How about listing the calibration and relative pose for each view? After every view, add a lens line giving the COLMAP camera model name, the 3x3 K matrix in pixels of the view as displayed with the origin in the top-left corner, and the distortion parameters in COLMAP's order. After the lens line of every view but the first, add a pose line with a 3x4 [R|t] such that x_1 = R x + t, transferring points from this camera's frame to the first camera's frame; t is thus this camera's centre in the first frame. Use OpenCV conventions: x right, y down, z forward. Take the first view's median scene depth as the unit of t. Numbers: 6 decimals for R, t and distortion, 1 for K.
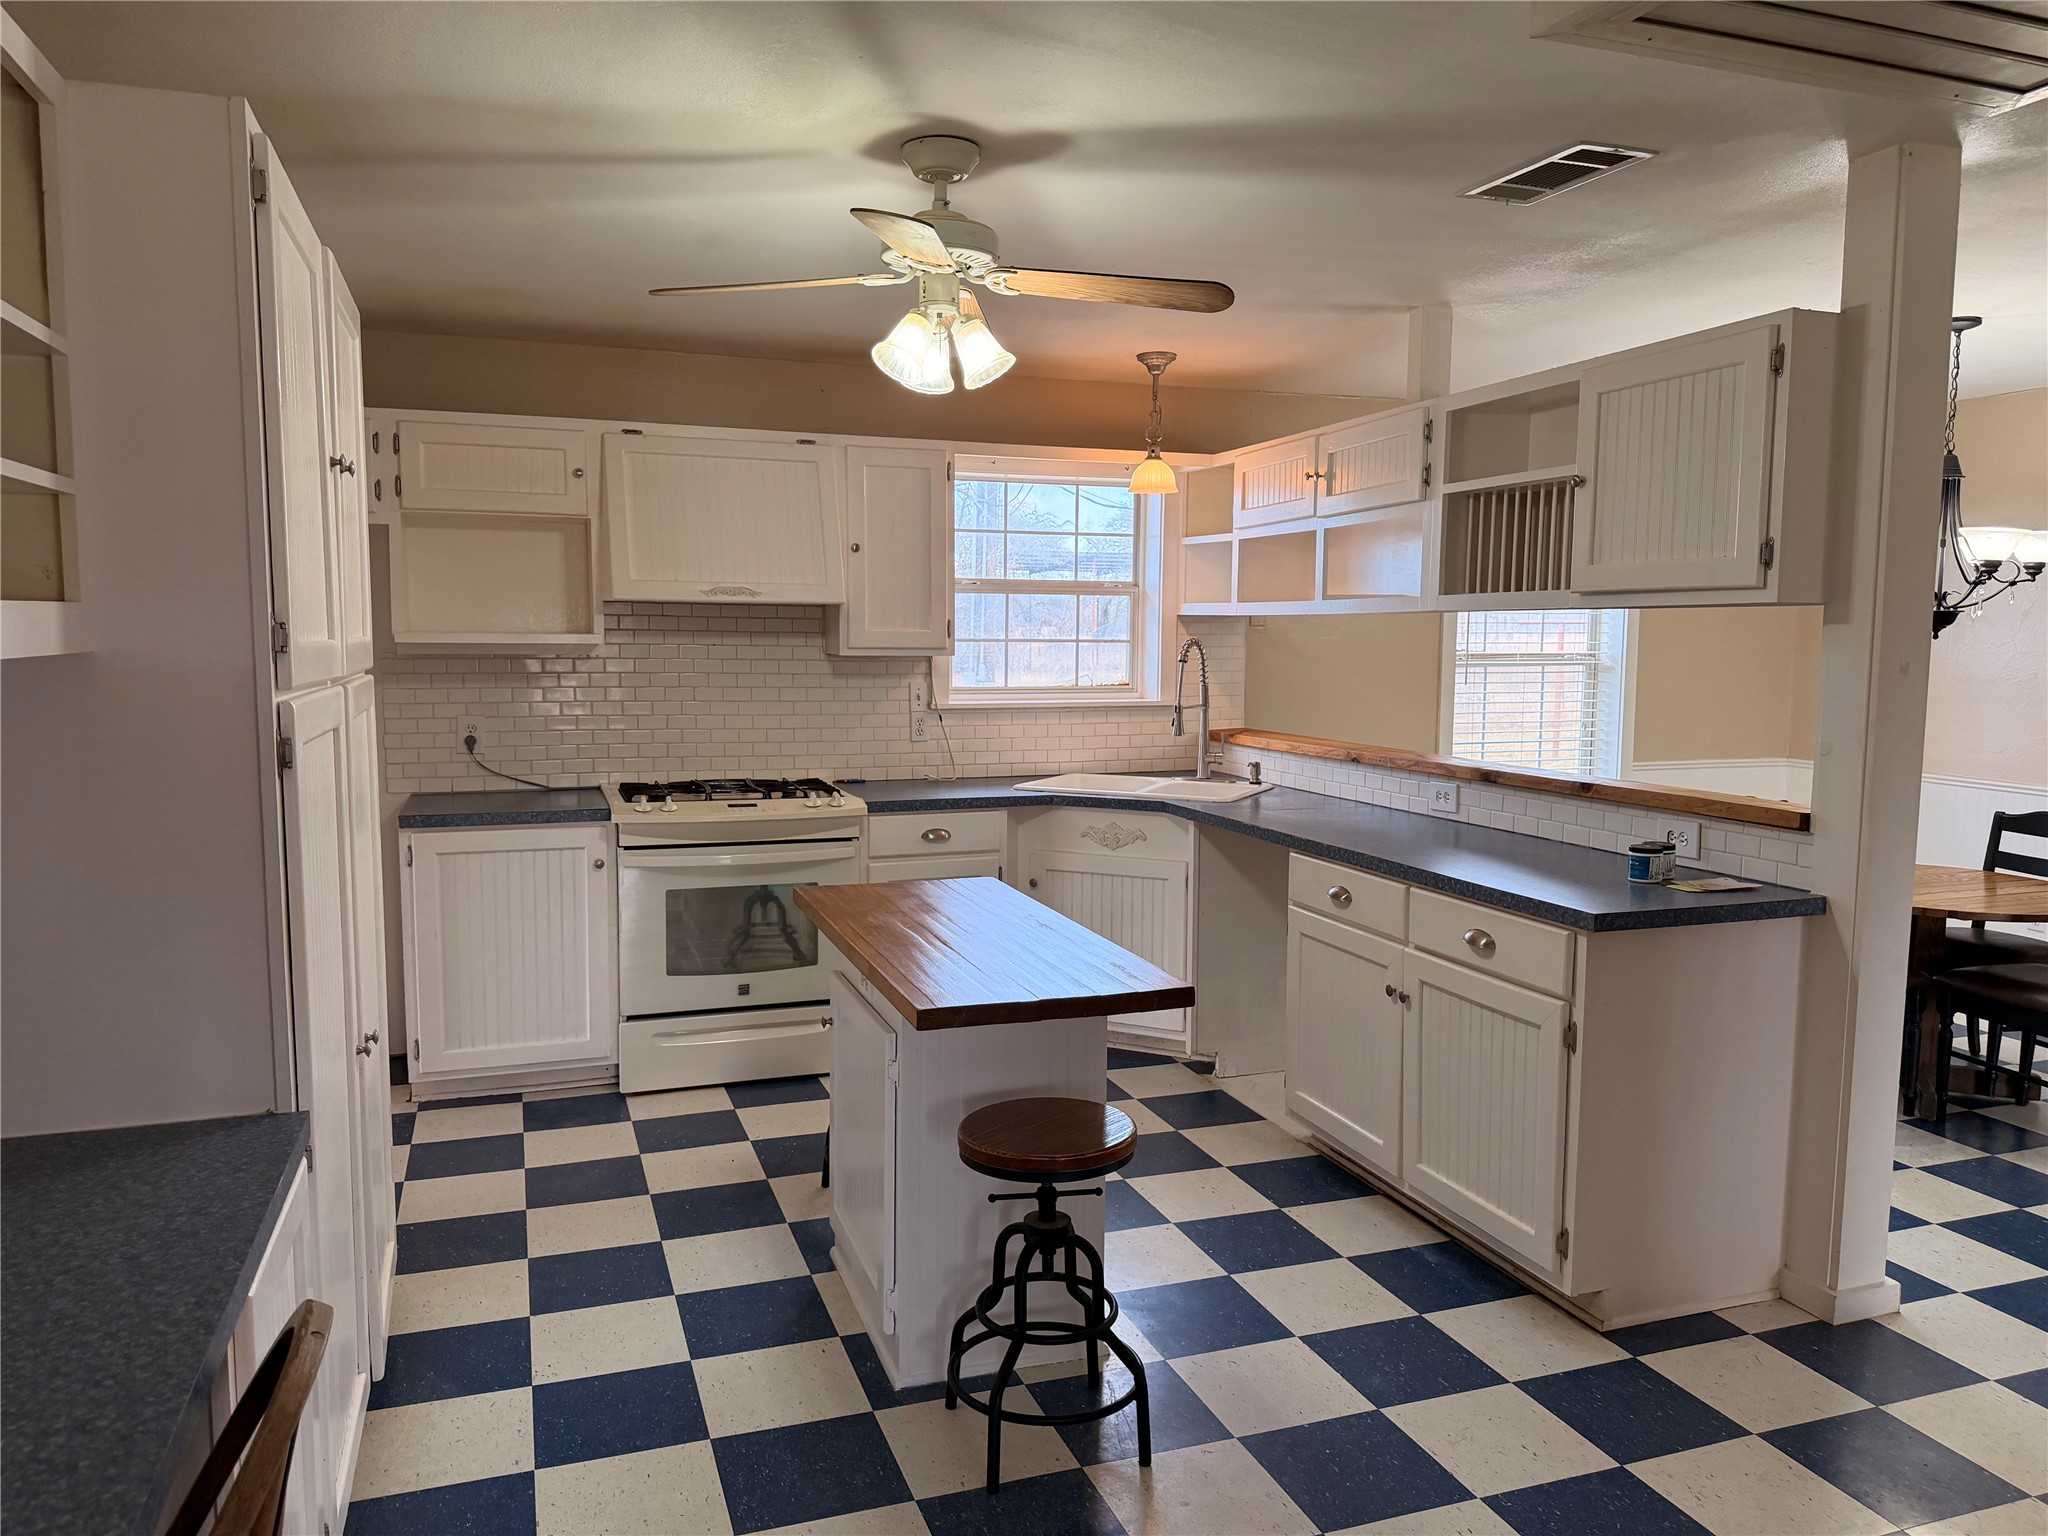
lens RADIAL K [[1437.0, 0, 1018.9], [0, 1437.0, 774.6], [0, 0, 1]] dist [0.060803, 0.003425]
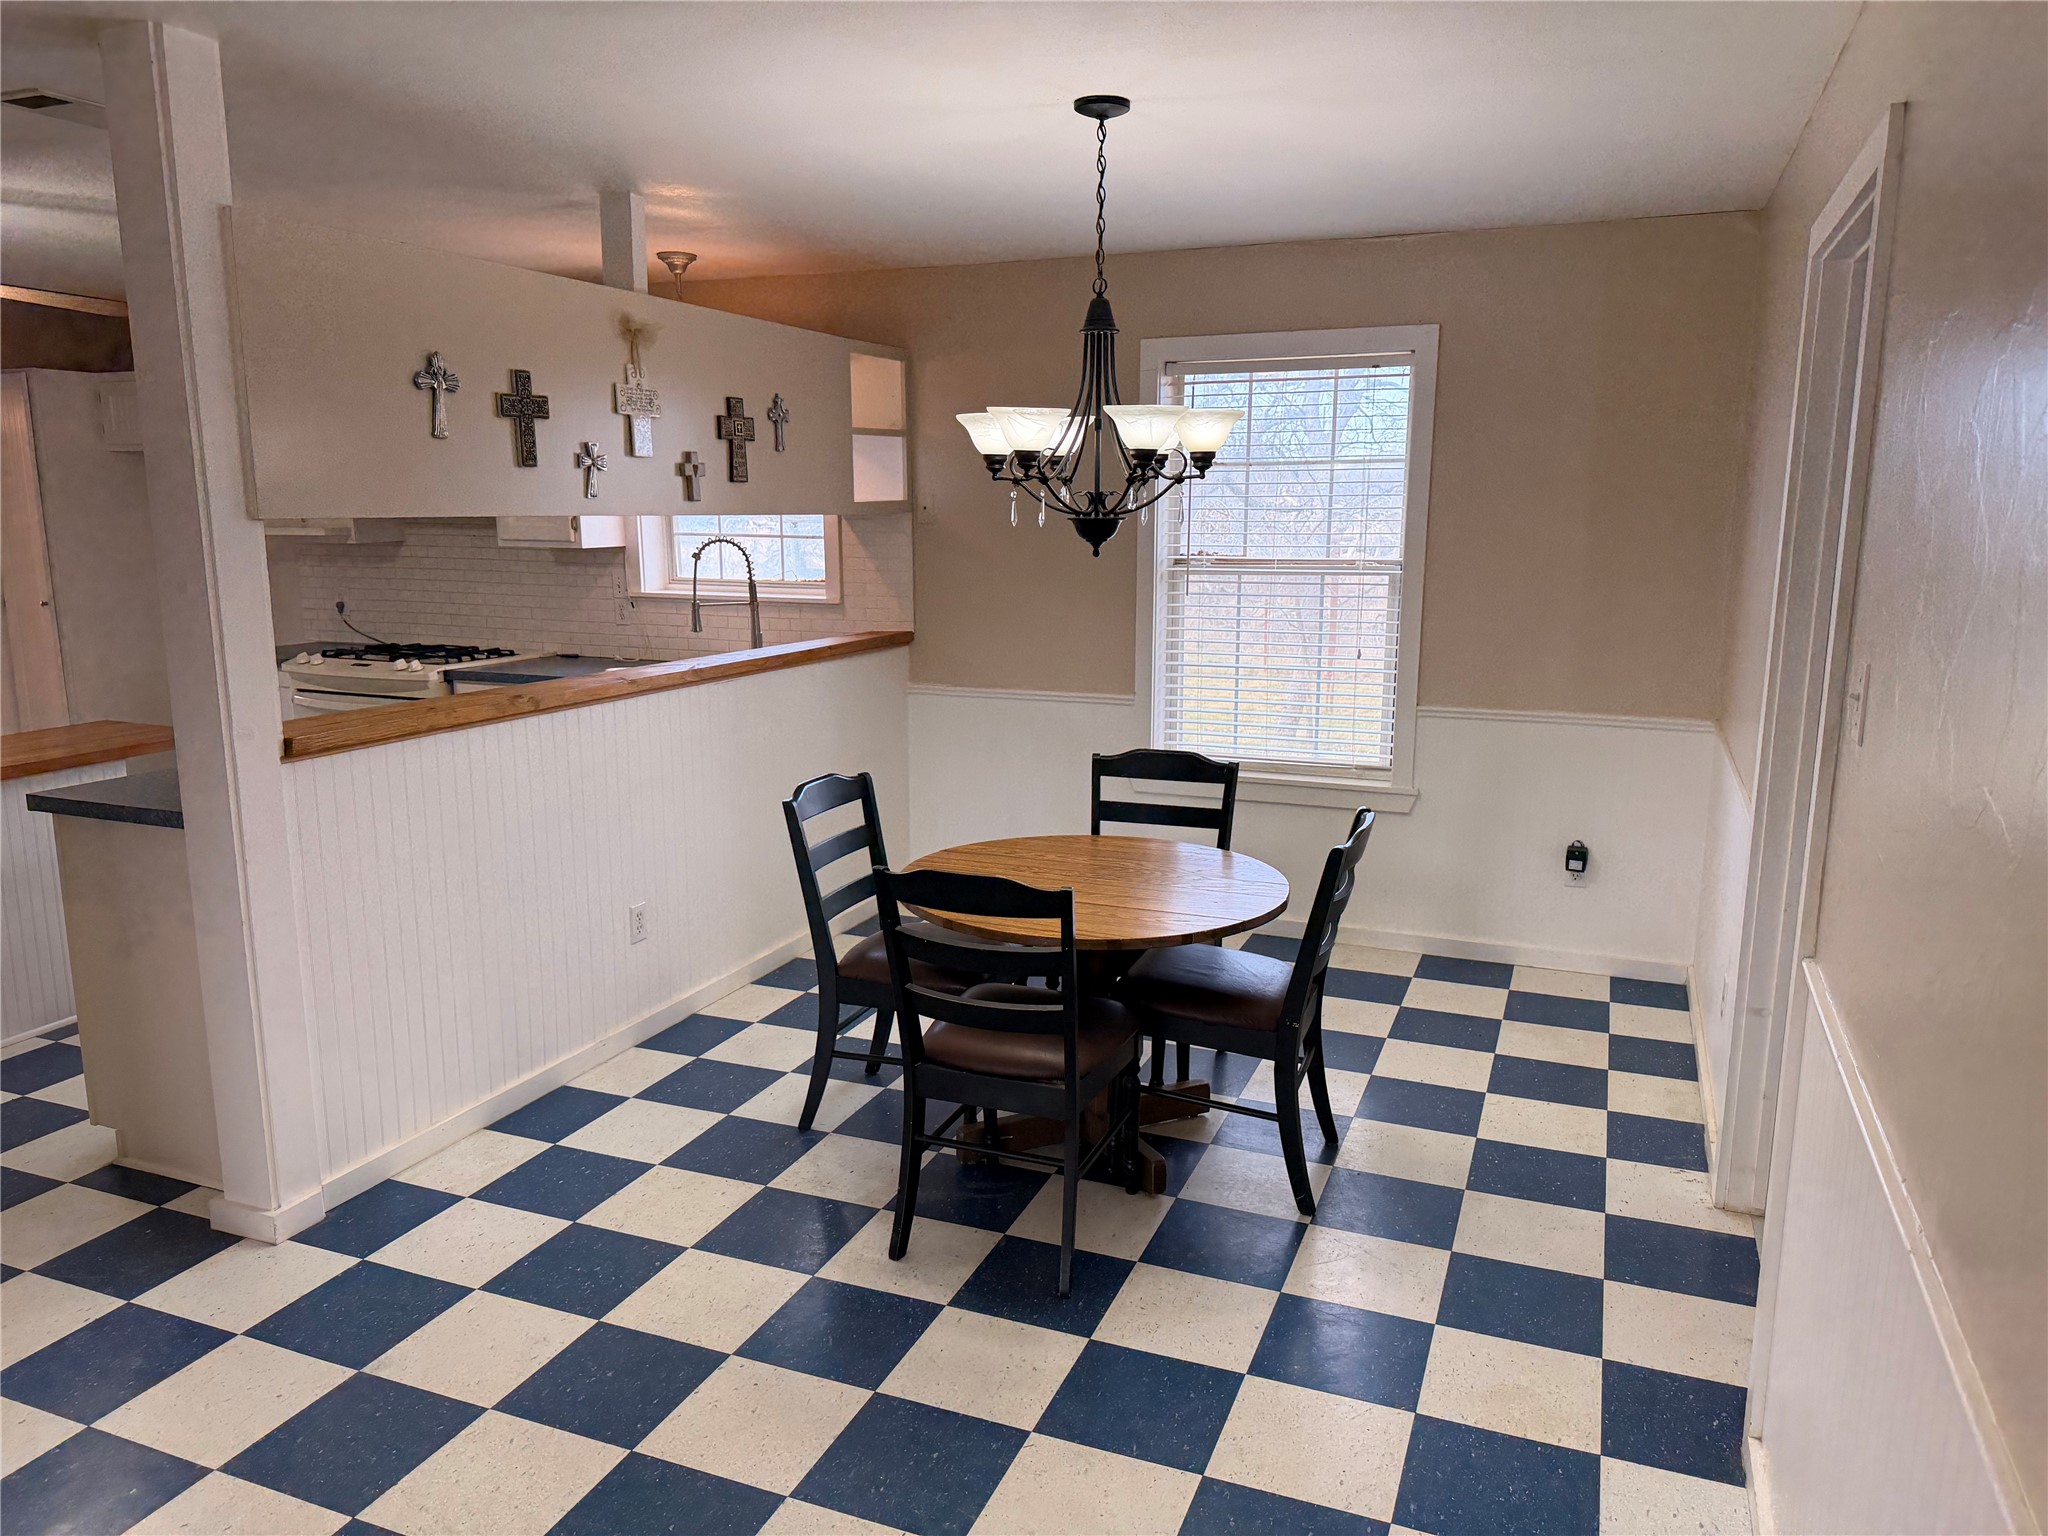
lens RADIAL K [[1437.0, 0, 1018.7], [0, 1437.0, 770.9], [0, 0, 1]] dist [0.060803, 0.003425]
pose [[0.744715, 0.118652, -0.656751, 0.981742], [-0.065853, 0.992331, 0.104607, -0.052423], [0.664126, -0.034654, 0.746817, 0.386992]]
